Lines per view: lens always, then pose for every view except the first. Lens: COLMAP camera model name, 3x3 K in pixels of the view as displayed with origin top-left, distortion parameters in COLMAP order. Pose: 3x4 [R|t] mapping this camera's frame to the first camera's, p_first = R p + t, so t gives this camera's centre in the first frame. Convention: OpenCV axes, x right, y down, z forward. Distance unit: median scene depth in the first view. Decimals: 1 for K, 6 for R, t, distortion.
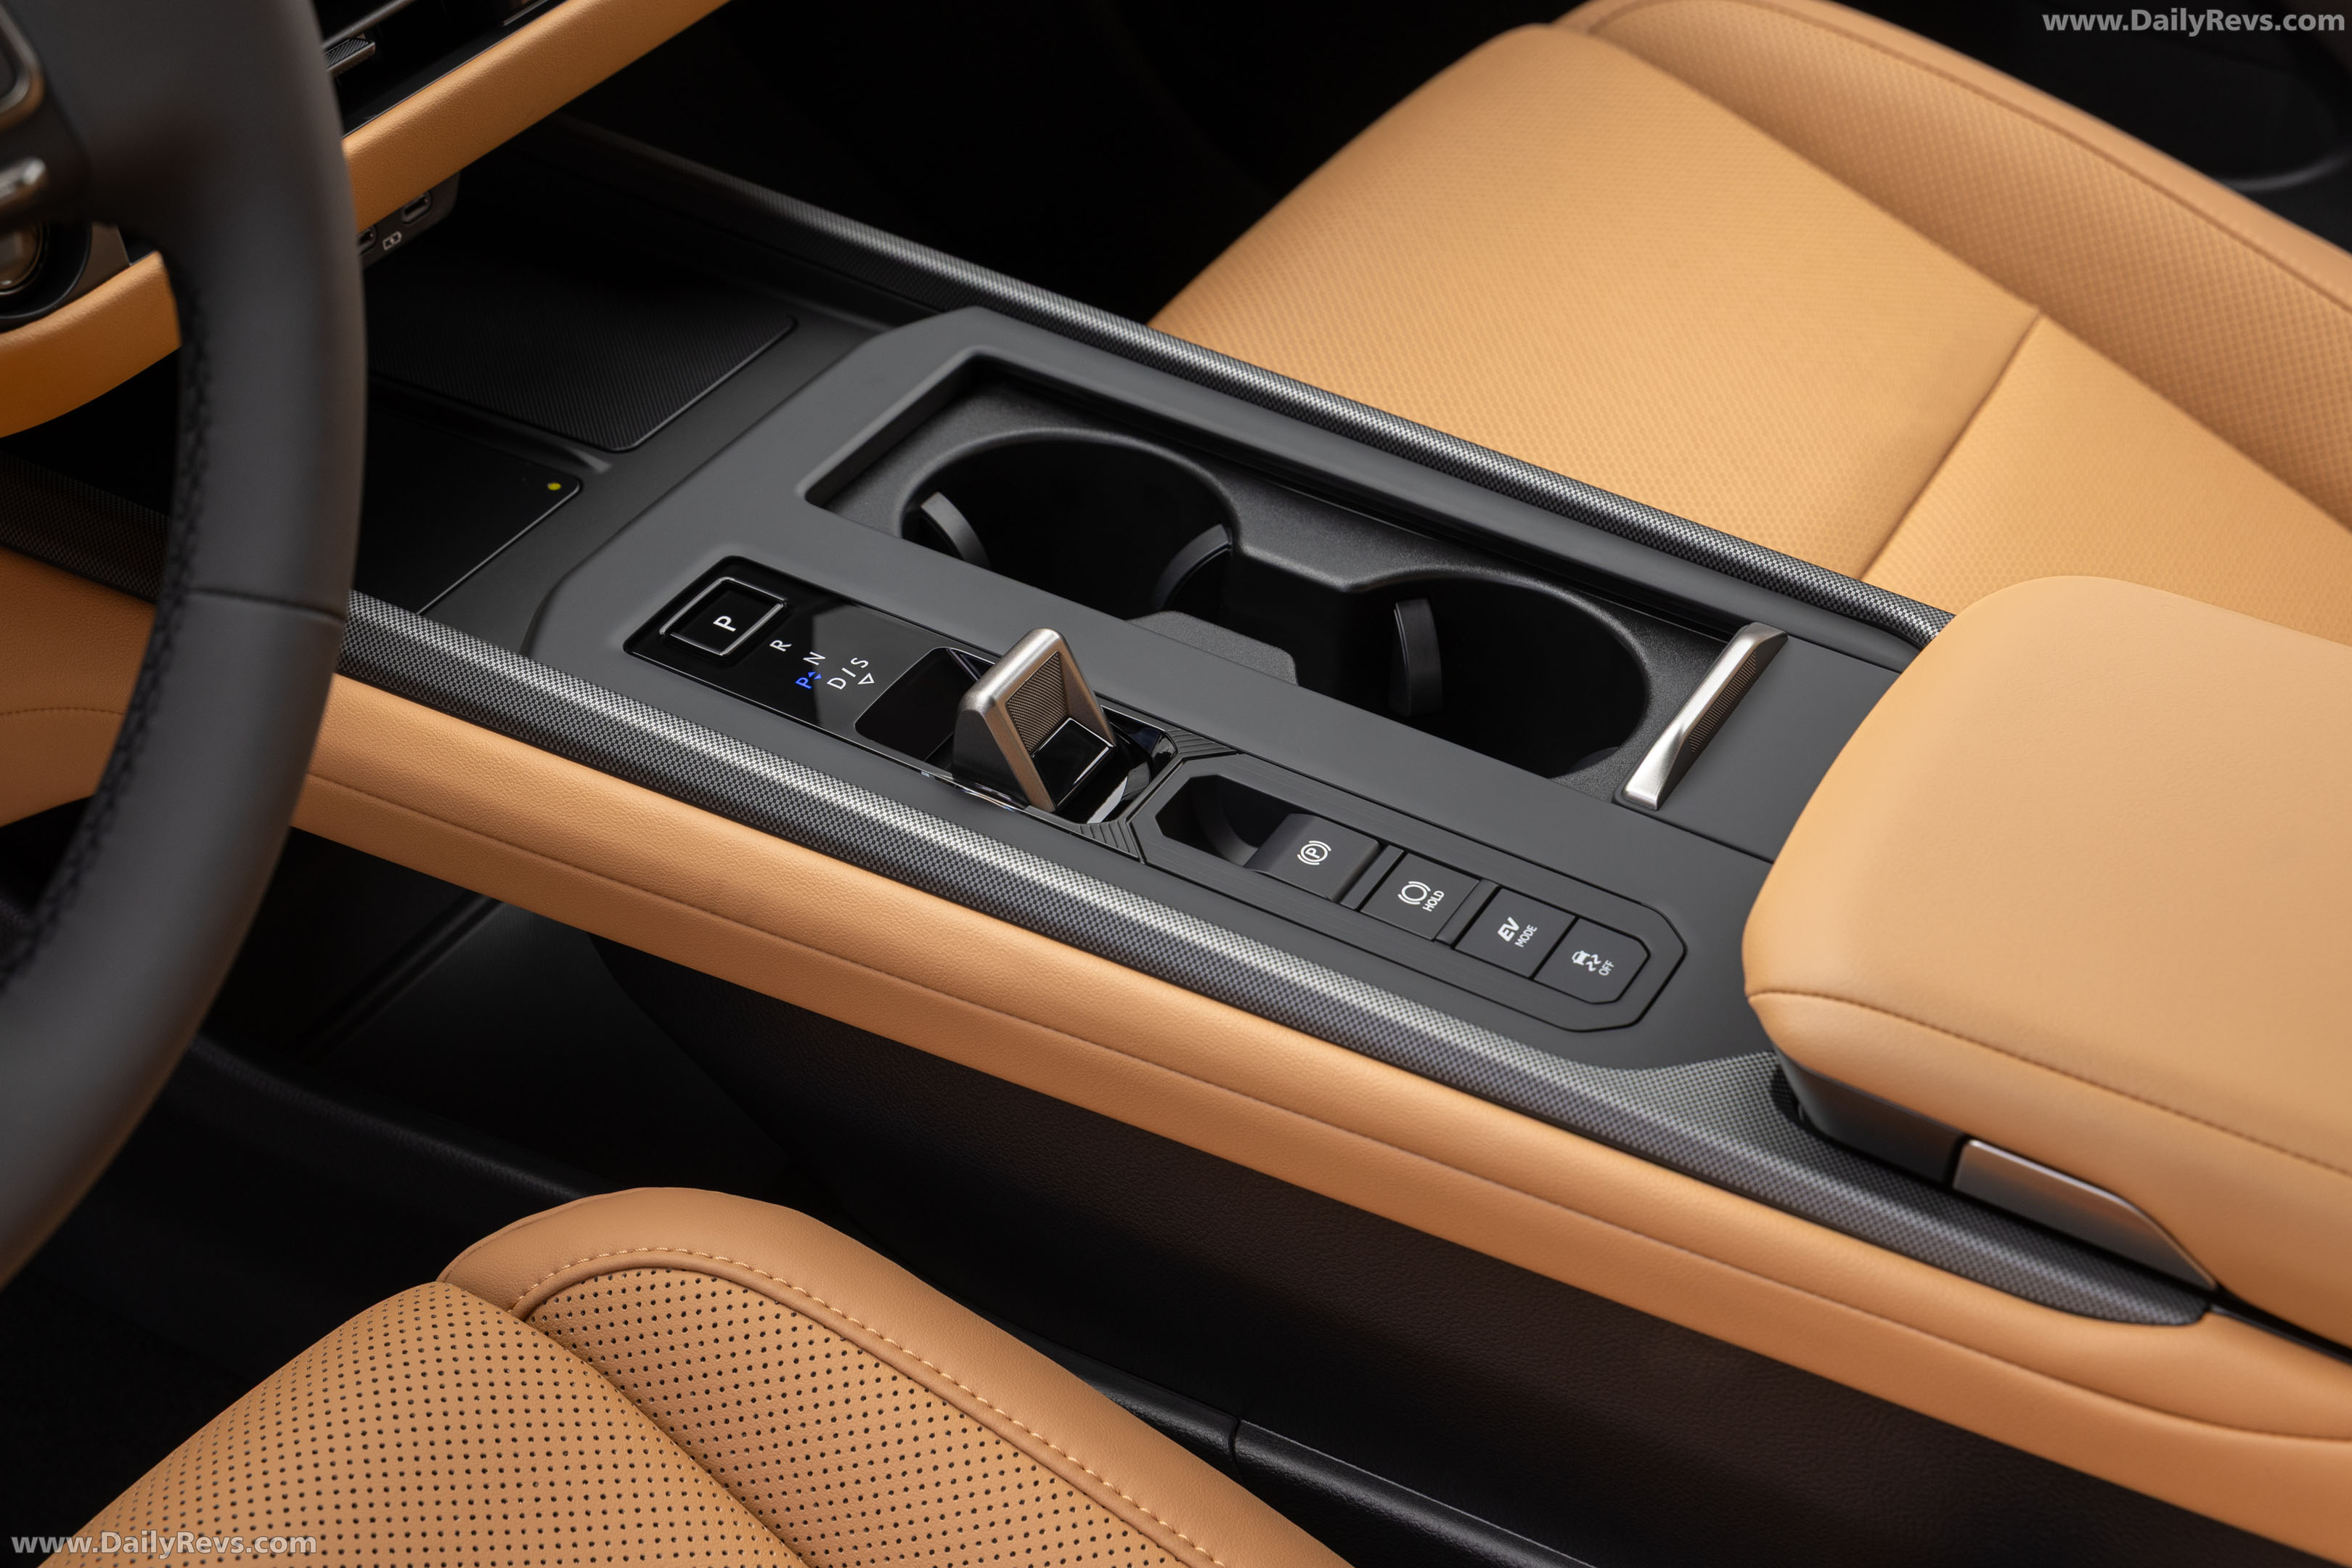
lens RADIAL K [[3529.3, 0, 1177.0], [0, 3529.3, 783.0], [0, 0, 1]] dist [0.014275, 0.000000]
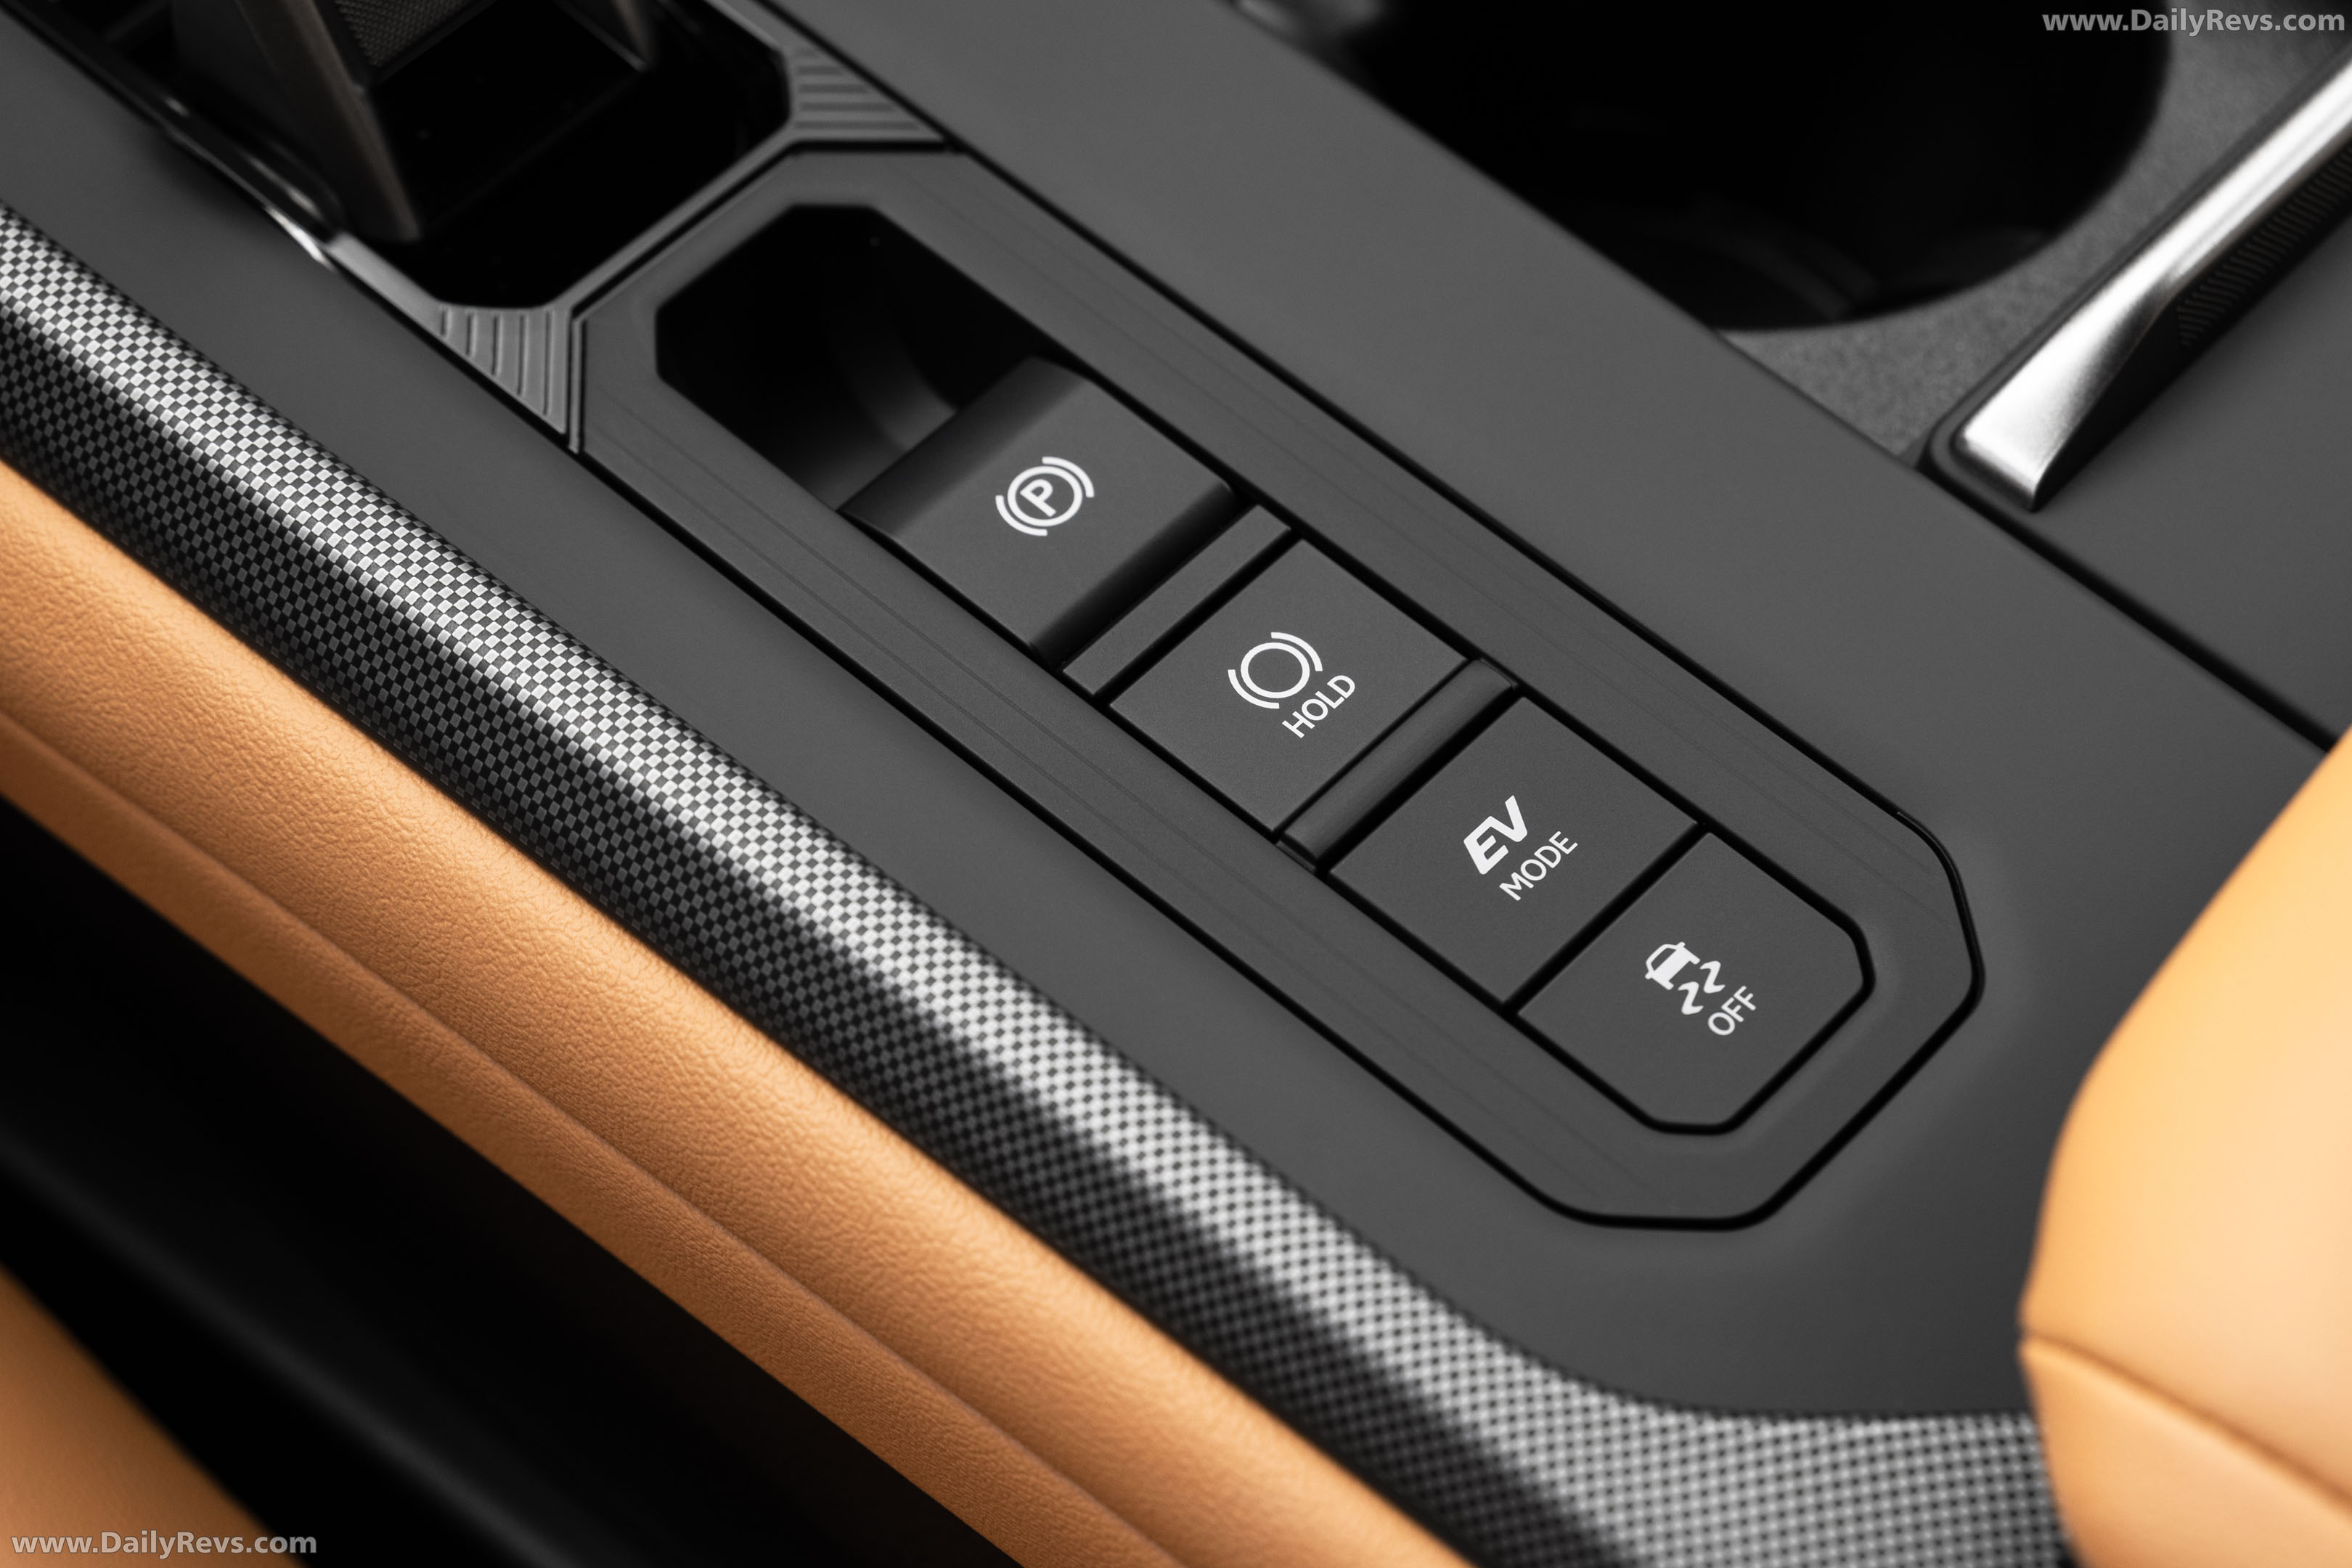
lens RADIAL K [[5008.6, 0, 1175.8], [0, 5008.6, 787.8], [0, 0, 1]] dist [0.056240, 0.000000]
pose [[0.977162, 0.174613, -0.121102, 0.117556], [-0.137958, 0.954756, 0.263455, -0.087695], [0.161625, -0.240731, 0.957040, 0.492255]]
